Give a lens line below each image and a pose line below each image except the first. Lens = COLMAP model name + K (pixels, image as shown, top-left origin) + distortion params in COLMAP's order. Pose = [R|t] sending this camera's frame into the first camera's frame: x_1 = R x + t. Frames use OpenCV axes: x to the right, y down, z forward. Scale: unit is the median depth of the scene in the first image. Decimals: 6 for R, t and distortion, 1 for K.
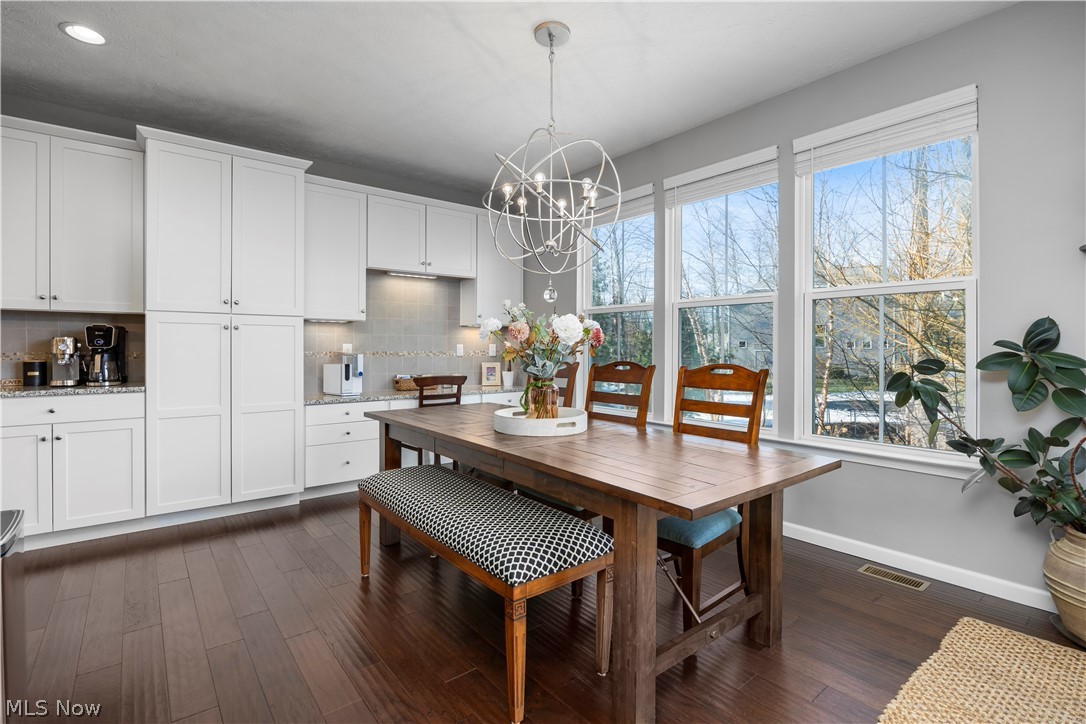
lens RADIAL K [[512.9, 0, 544.1], [0, 512.9, 350.3], [0, 0, 1]] dist [-0.016119, 0.001787]
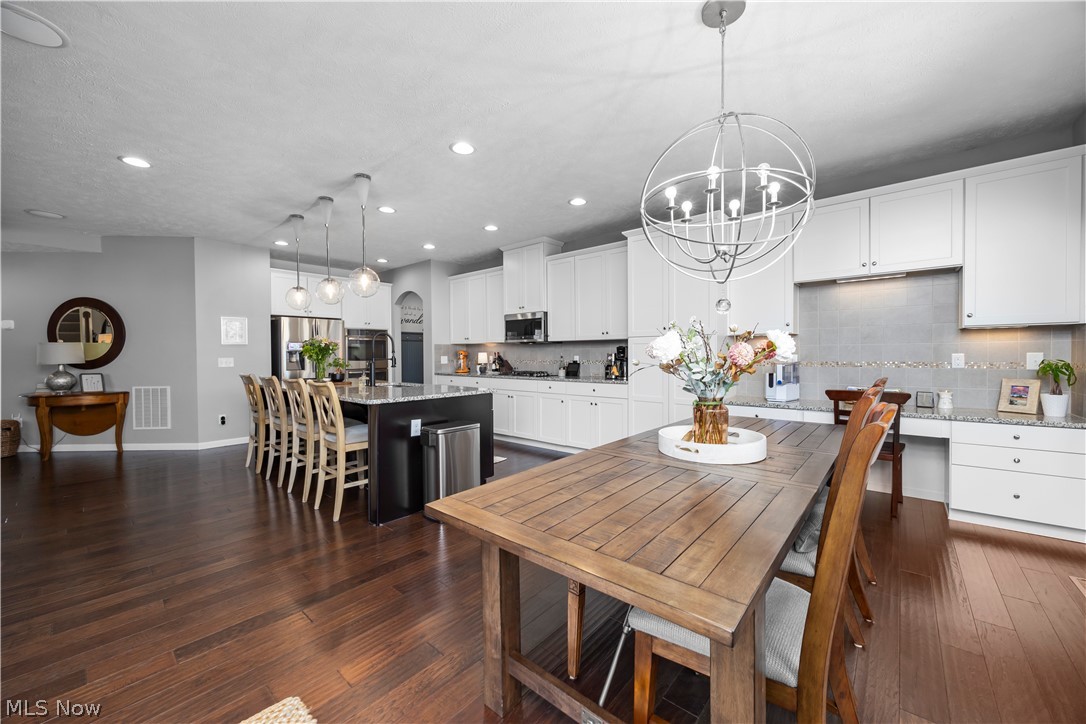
lens RADIAL K [[420.6, 0, 541.6], [0, 420.6, 359.9], [0, 0, 1]] dist [0.003090, -0.001242]
pose [[0.179063, 0.010015, -0.983787, 0.563828], [0.001520, 0.999944, 0.010456, -0.016044], [0.983836, -0.003367, 0.179038, 0.442890]]
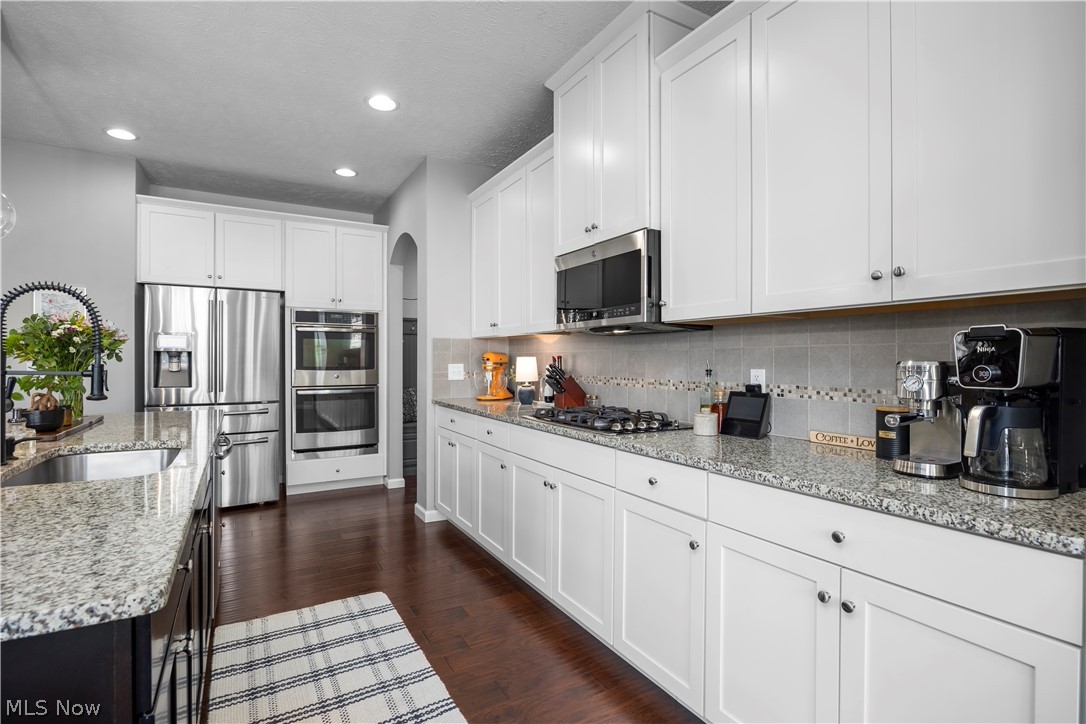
lens RADIAL K [[512.9, 0, 543.2], [0, 512.9, 363.1], [0, 0, 1]] dist [-0.016119, 0.001787]
pose [[-0.151089, -0.000211, -0.988520, -0.461802], [-0.012382, 0.999922, 0.001679, -0.020250], [0.988443, 0.012493, -0.151080, 0.731498]]
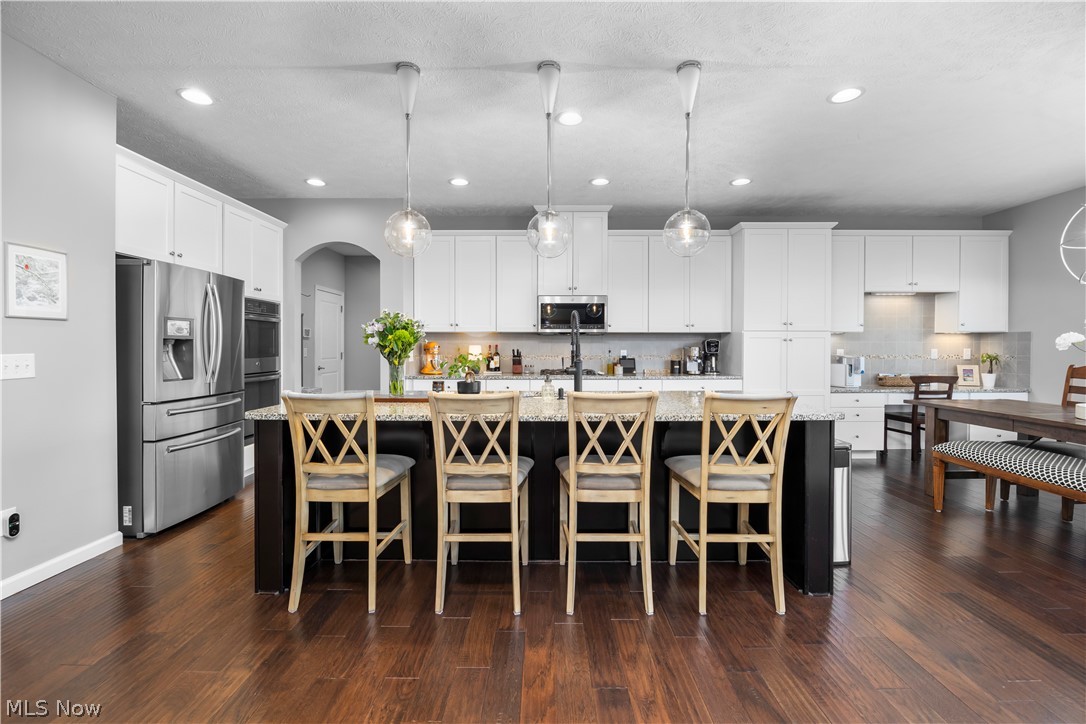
lens RADIAL K [[455.7, 0, 547.6], [0, 455.7, 354.4], [0, 0, 1]] dist [-0.012843, 0.000687]
pose [[0.779247, 0.005730, -0.626691, -0.336061], [-0.000237, 0.999961, 0.008849, -0.013326], [0.626717, -0.006747, 0.779218, -0.566975]]
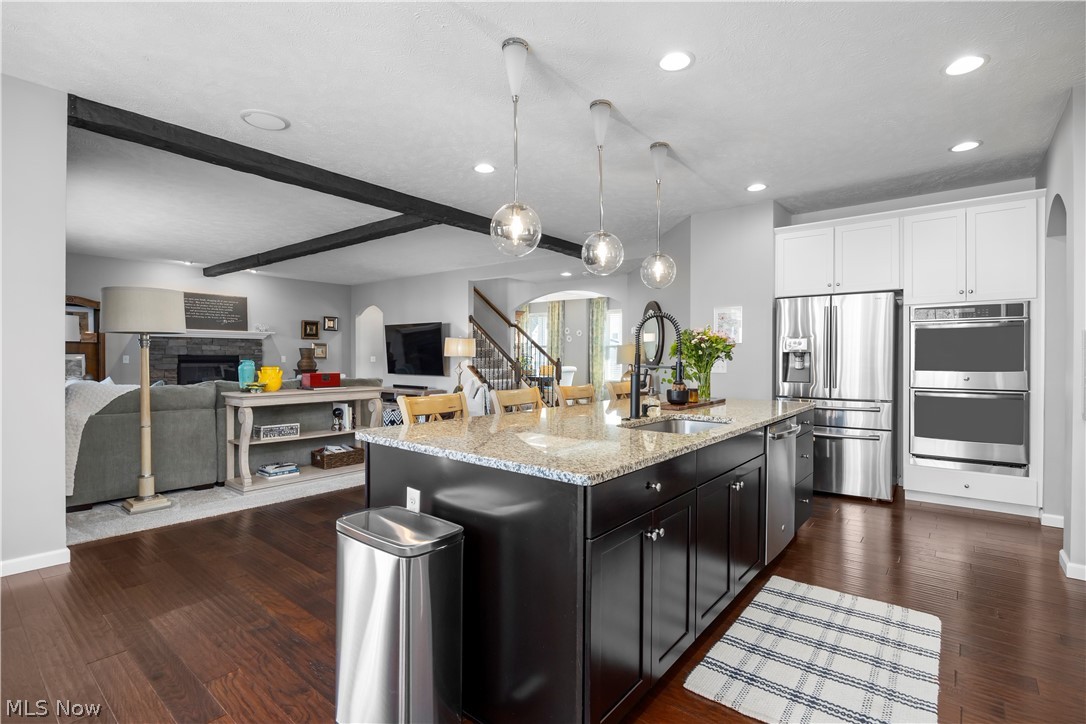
lens RADIAL K [[512.9, 0, 550.4], [0, 512.9, 361.1], [0, 0, 1]] dist [-0.016119, 0.001787]
pose [[-0.977929, -0.007908, -0.208790, -0.531501], [-0.011229, 0.999828, 0.014729, -0.023261], [0.208638, 0.016748, -0.977850, 0.957879]]
